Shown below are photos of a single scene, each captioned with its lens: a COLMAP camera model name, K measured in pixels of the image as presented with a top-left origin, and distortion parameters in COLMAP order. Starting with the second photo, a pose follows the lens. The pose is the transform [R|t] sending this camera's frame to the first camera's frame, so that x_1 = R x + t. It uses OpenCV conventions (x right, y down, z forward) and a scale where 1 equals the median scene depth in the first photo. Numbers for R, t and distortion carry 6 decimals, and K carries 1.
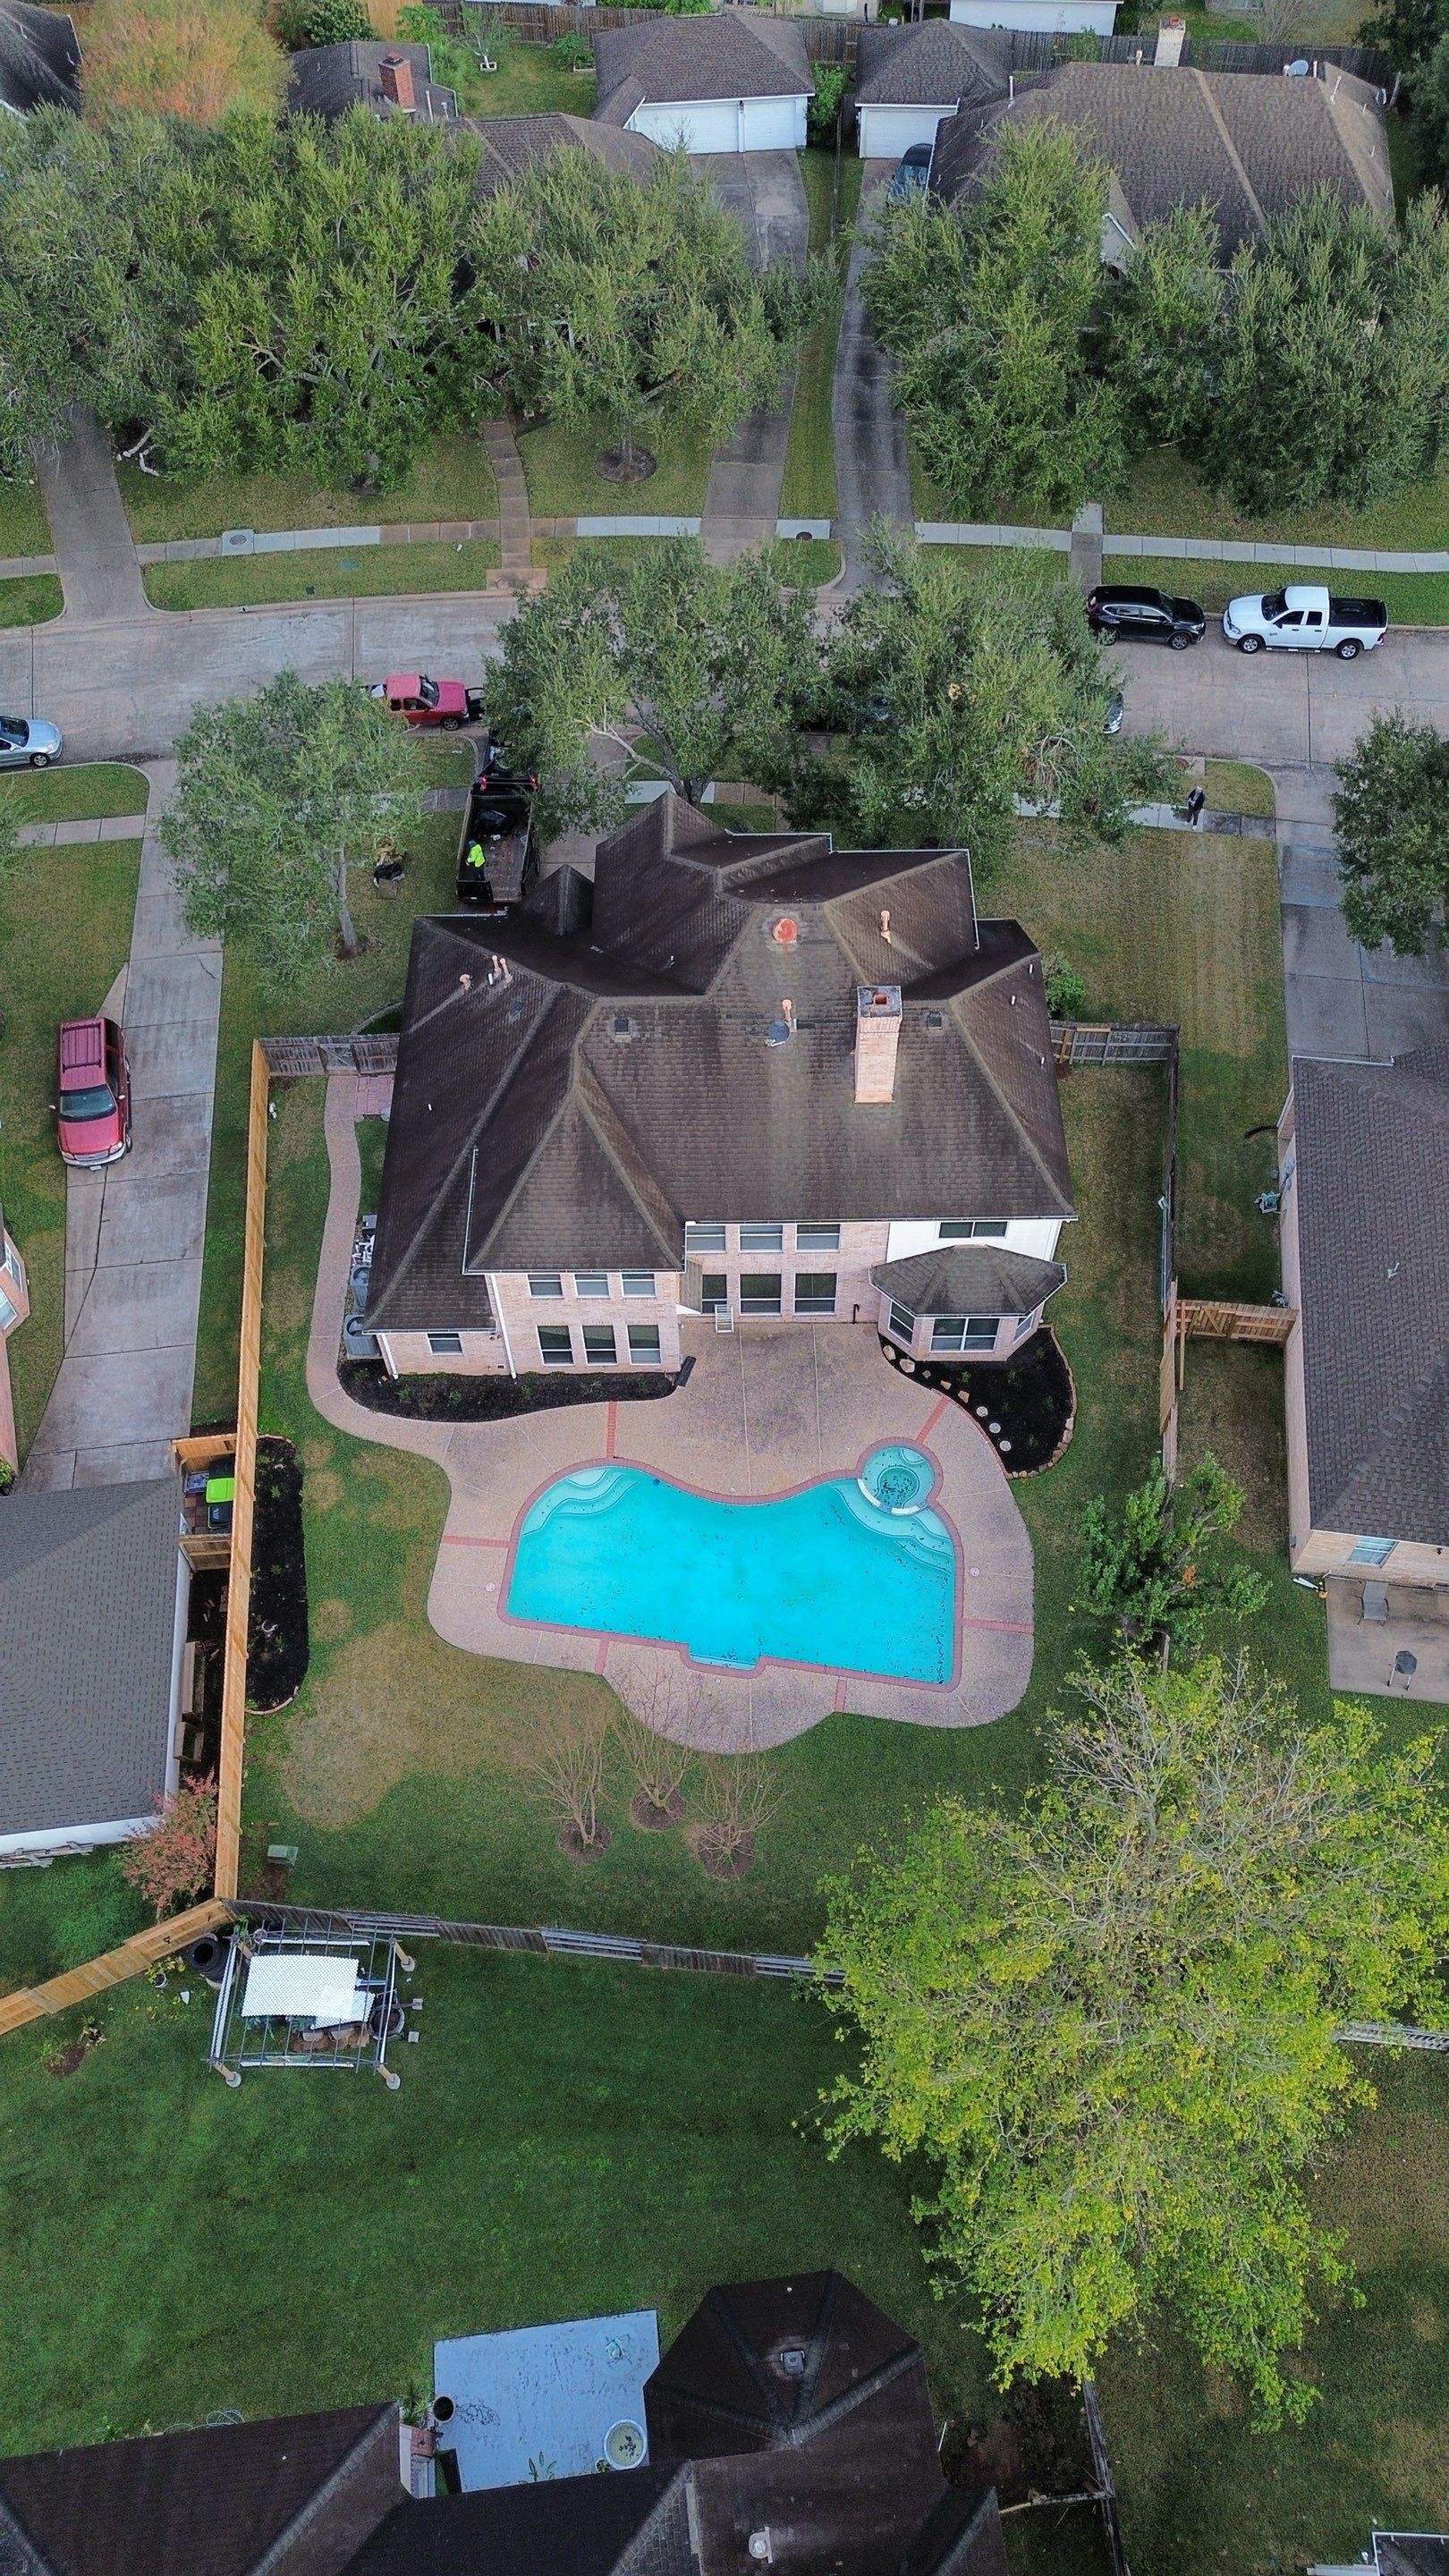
lens RADIAL K [[1710.2, 0, 719.1], [0, 1710.2, 1259.3], [0, 0, 1]] dist [0.236343, -0.398736]
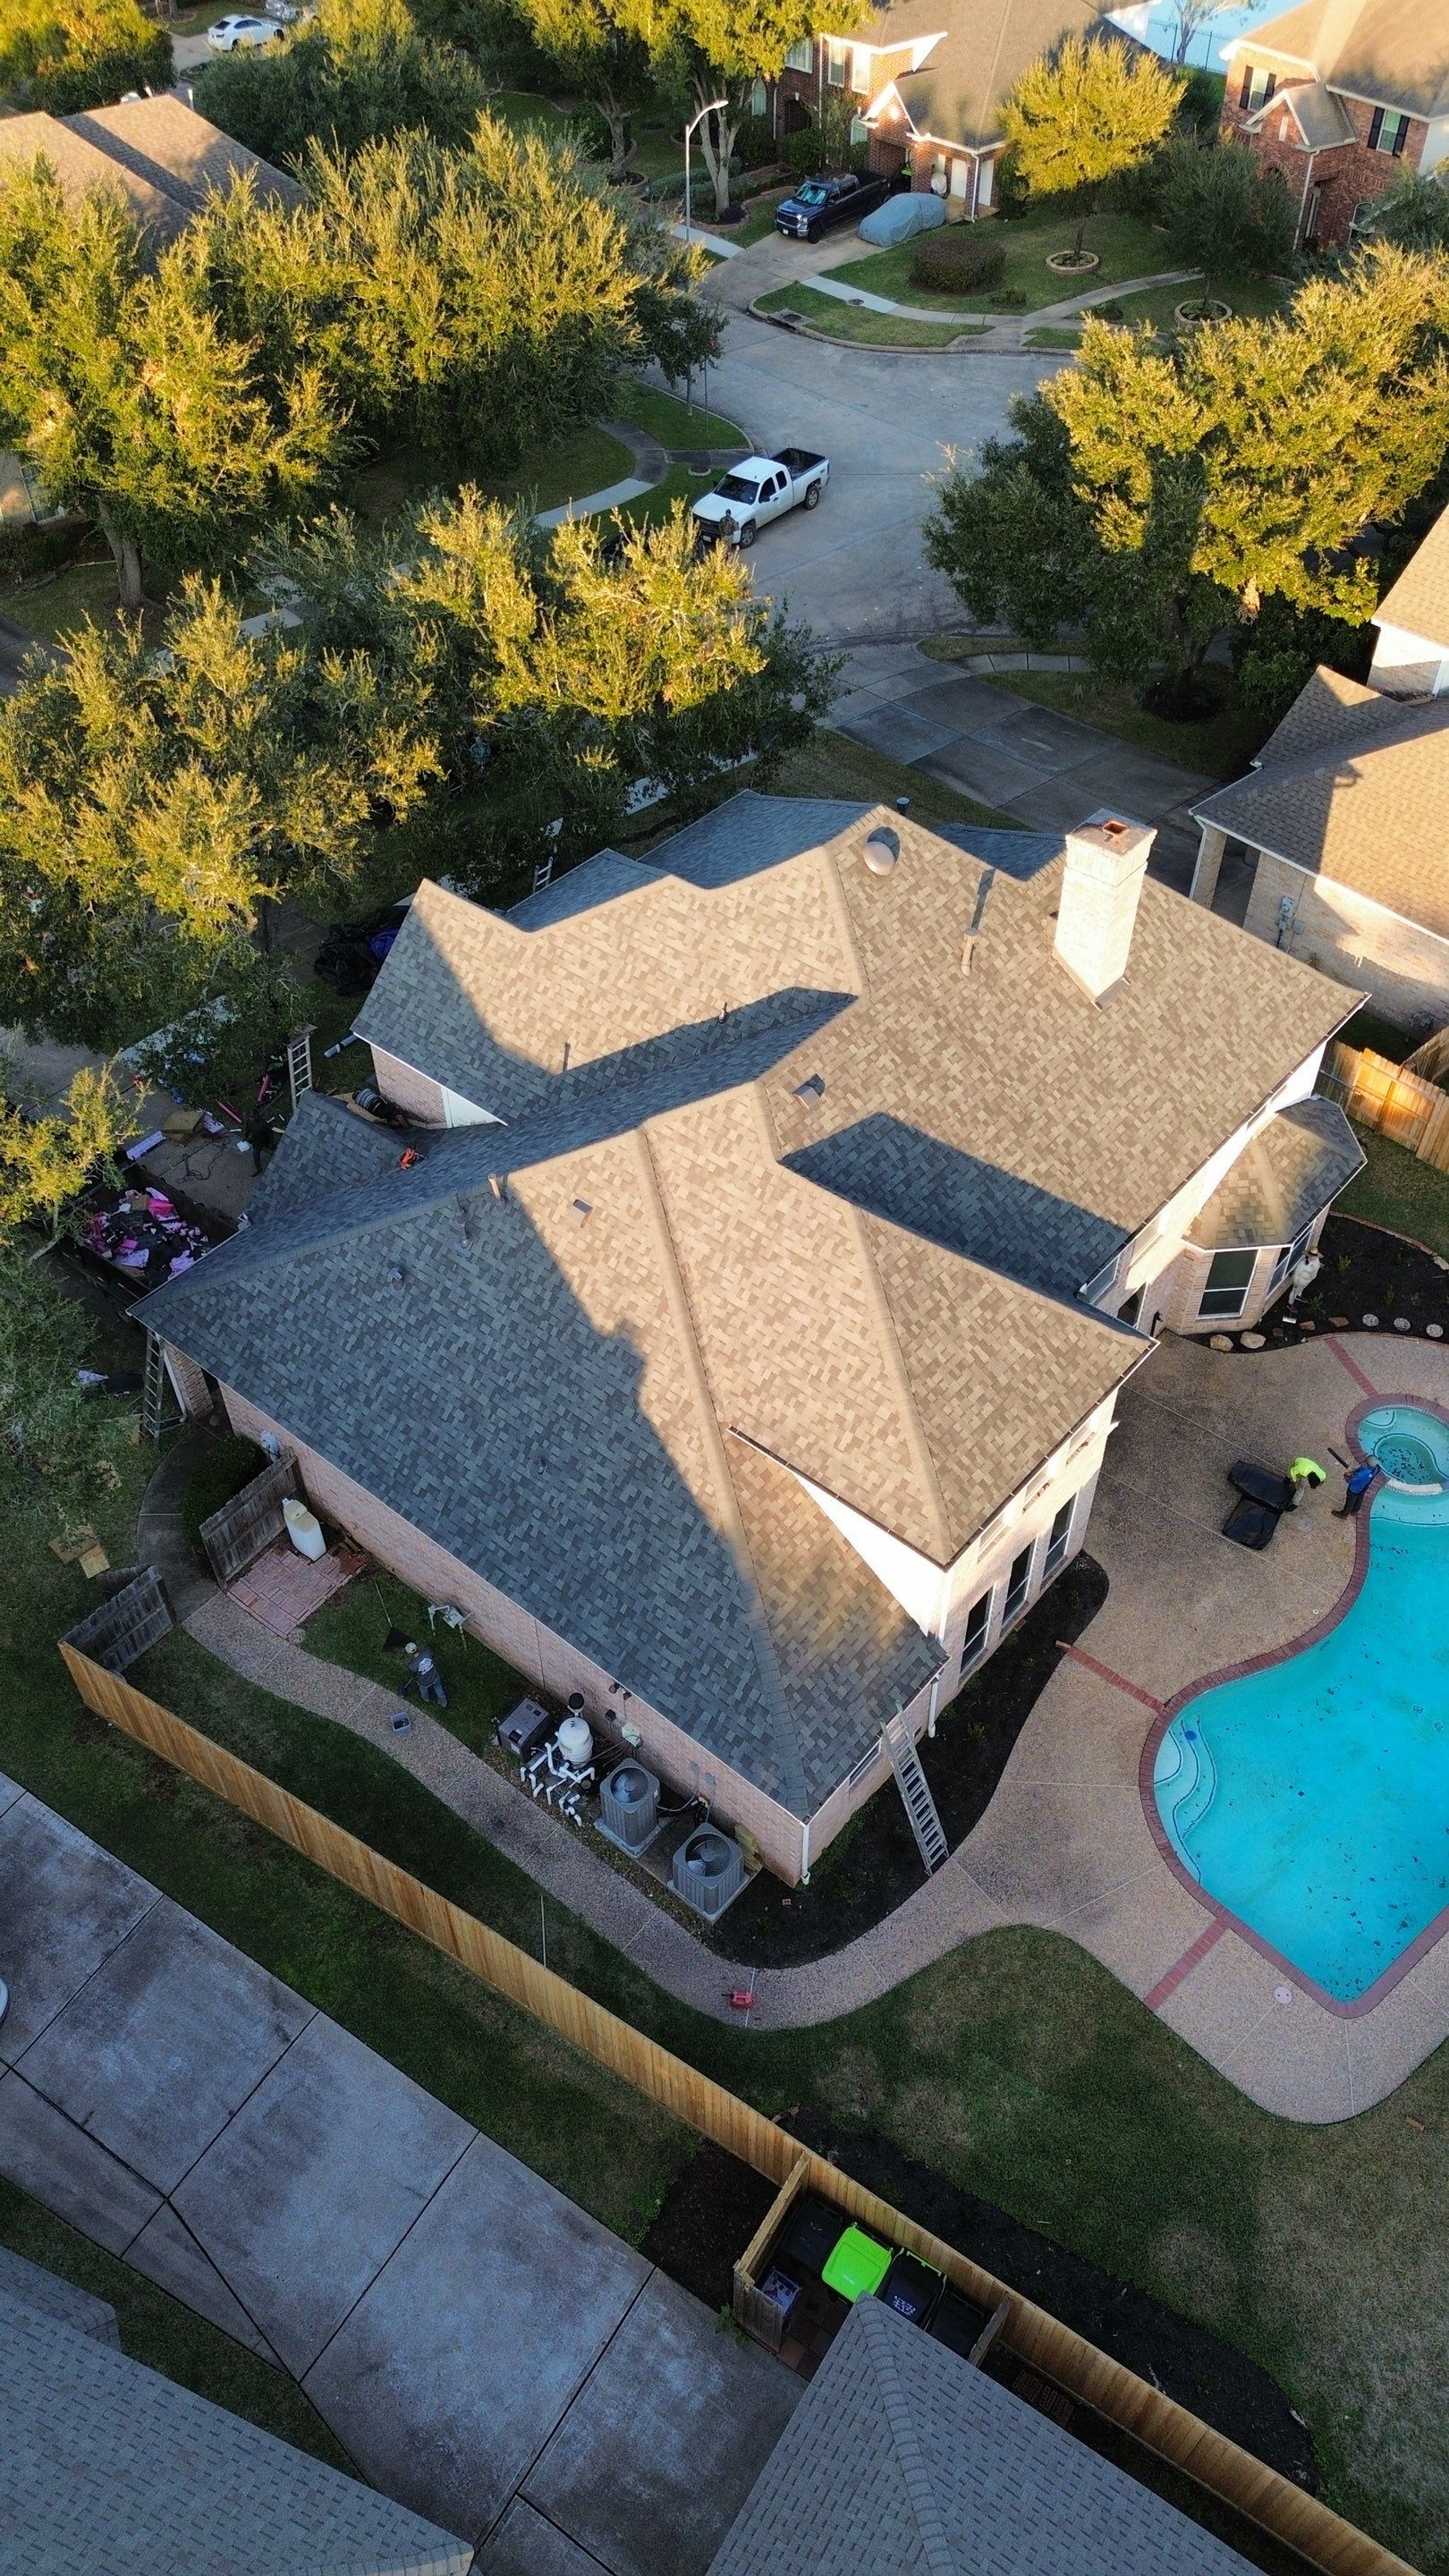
lens RADIAL K [[1764.7, 0, 714.4], [0, 1764.7, 1285.2], [0, 0, 1]] dist [0.126509, -0.147044]
pose [[0.653977, -0.548464, 0.521058, -0.402888], [0.625732, 0.779258, 0.034891, -0.118424], [-0.425175, 0.303225, 0.852808, 0.476196]]
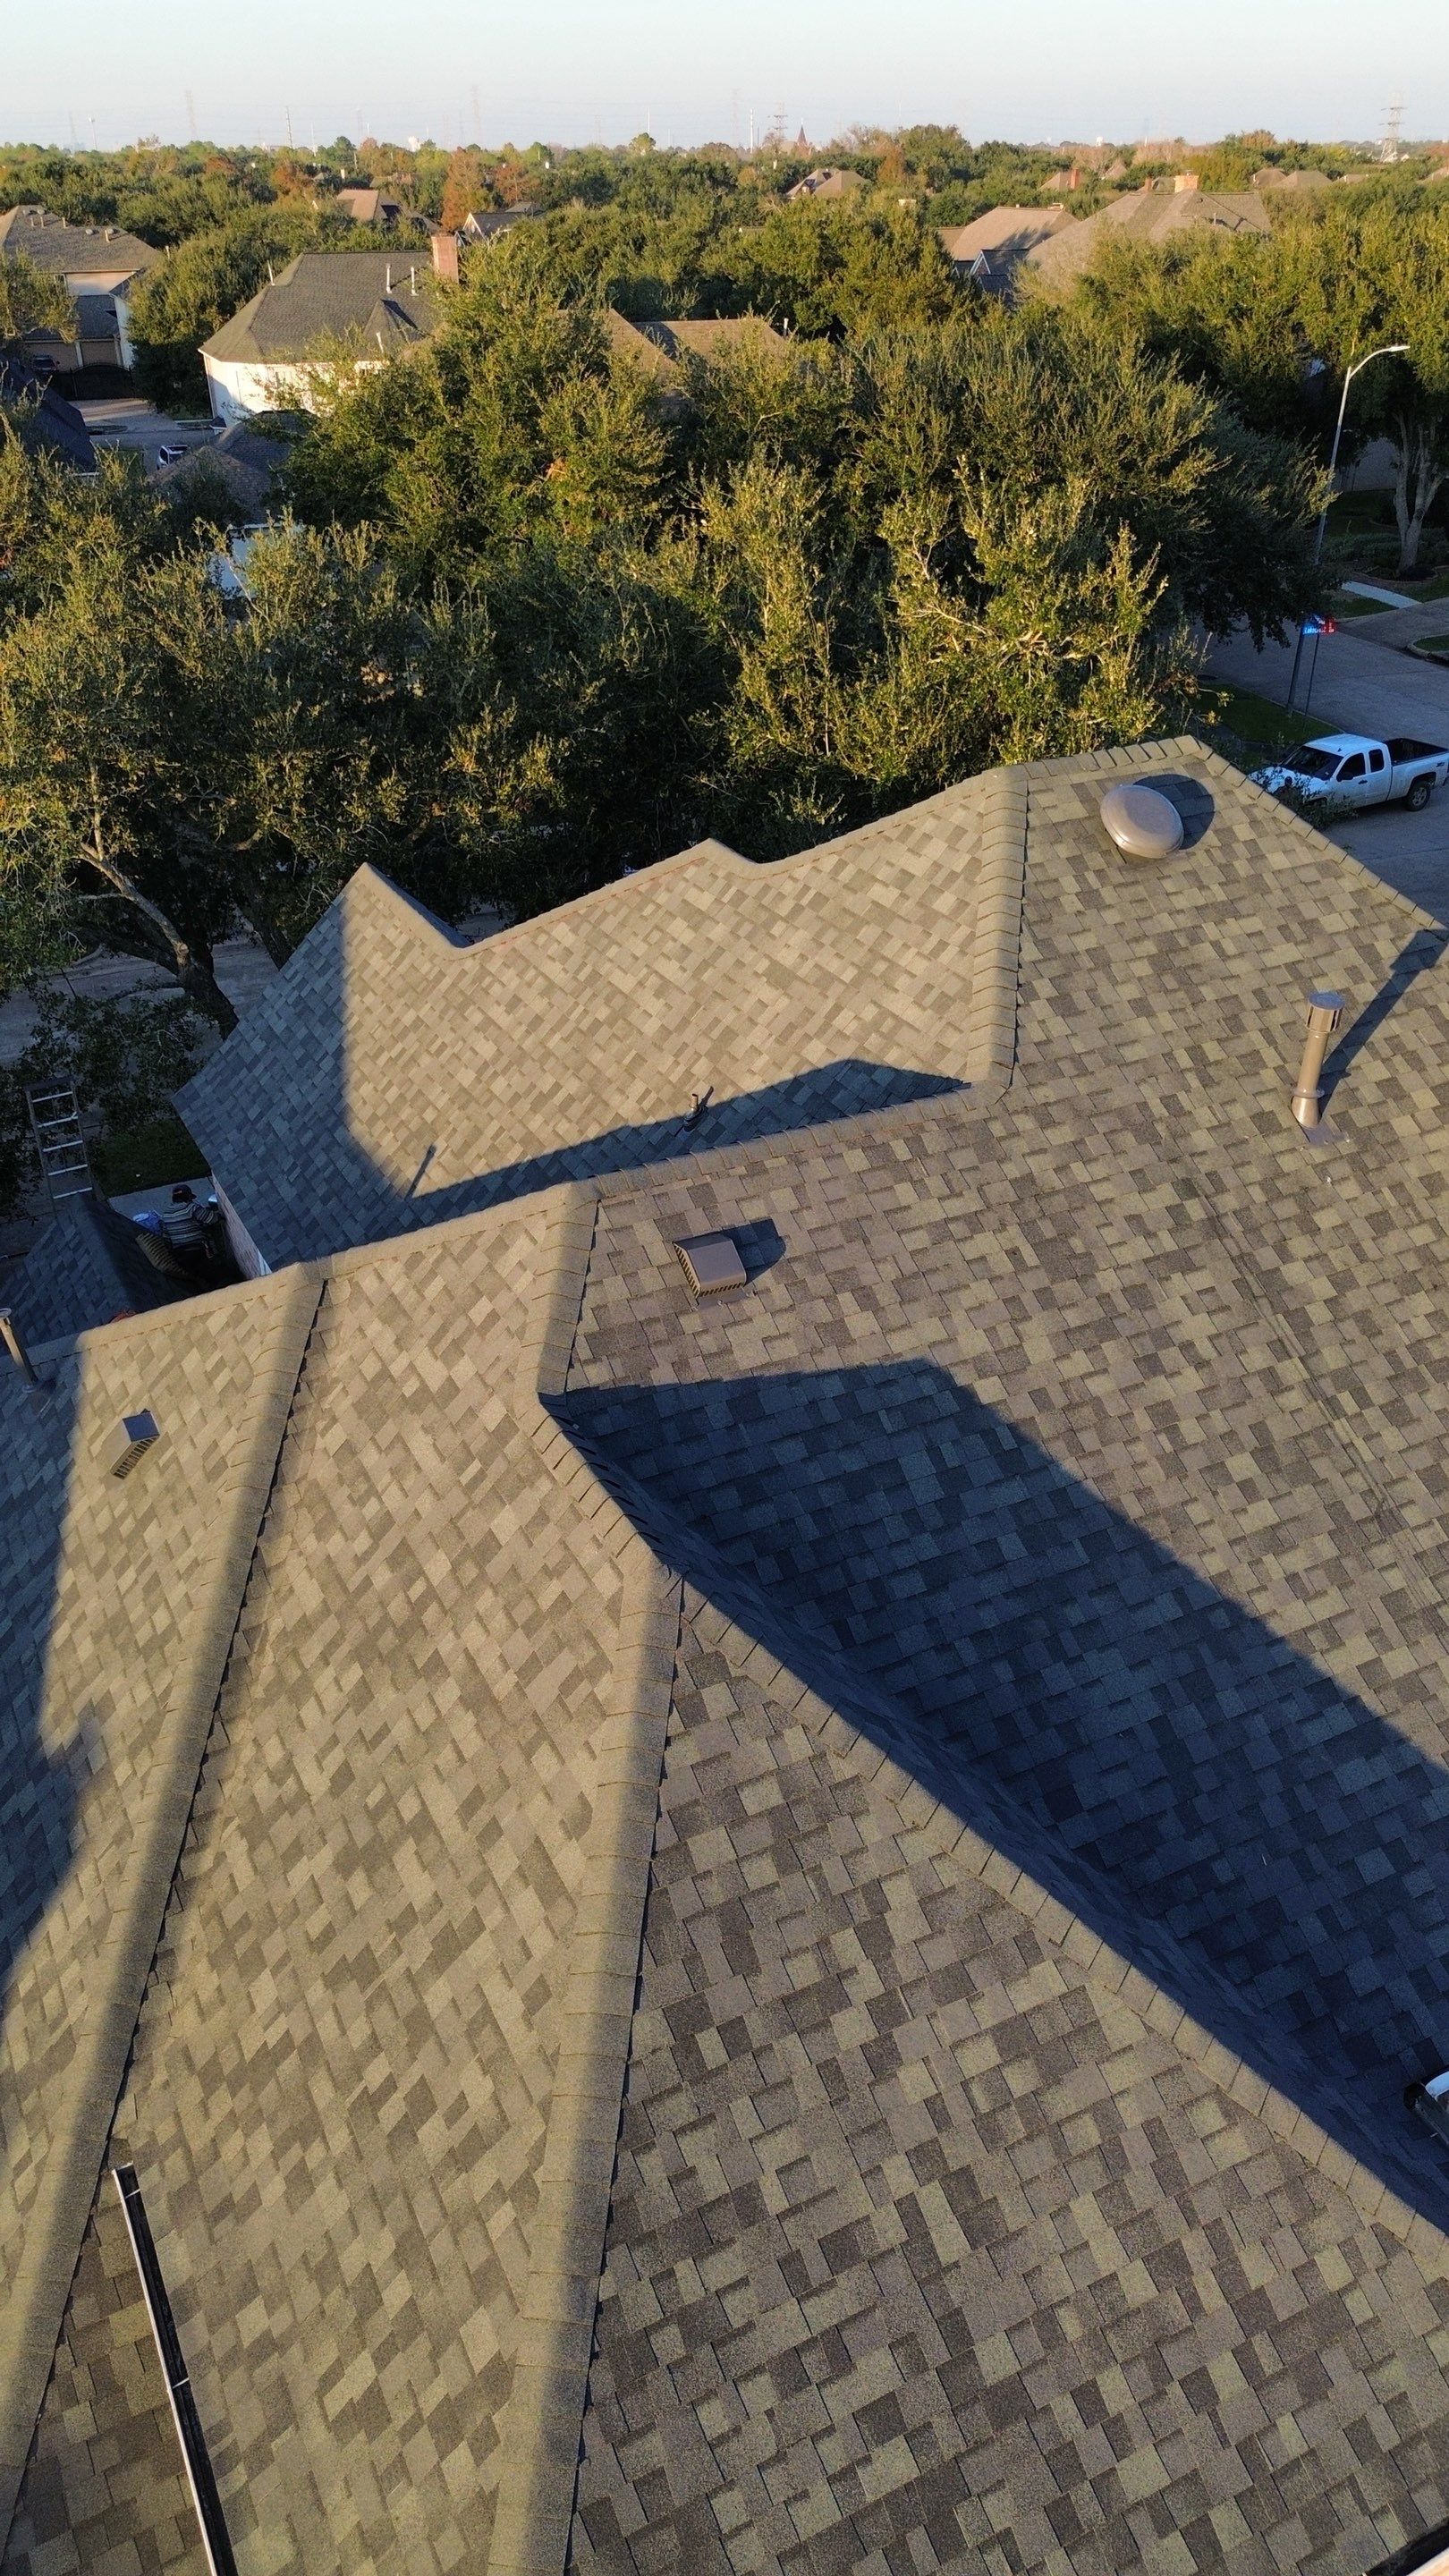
lens RADIAL K [[1812.4, 0, 724.5], [0, 1812.4, 1288.0], [0, 0, 1]] dist [0.091909, -0.093797]
pose [[0.892962, -0.231796, 0.385861, -0.132360], [0.368299, 0.869077, -0.330244, -0.054720], [-0.258793, 0.437007, 0.861424, 0.752494]]
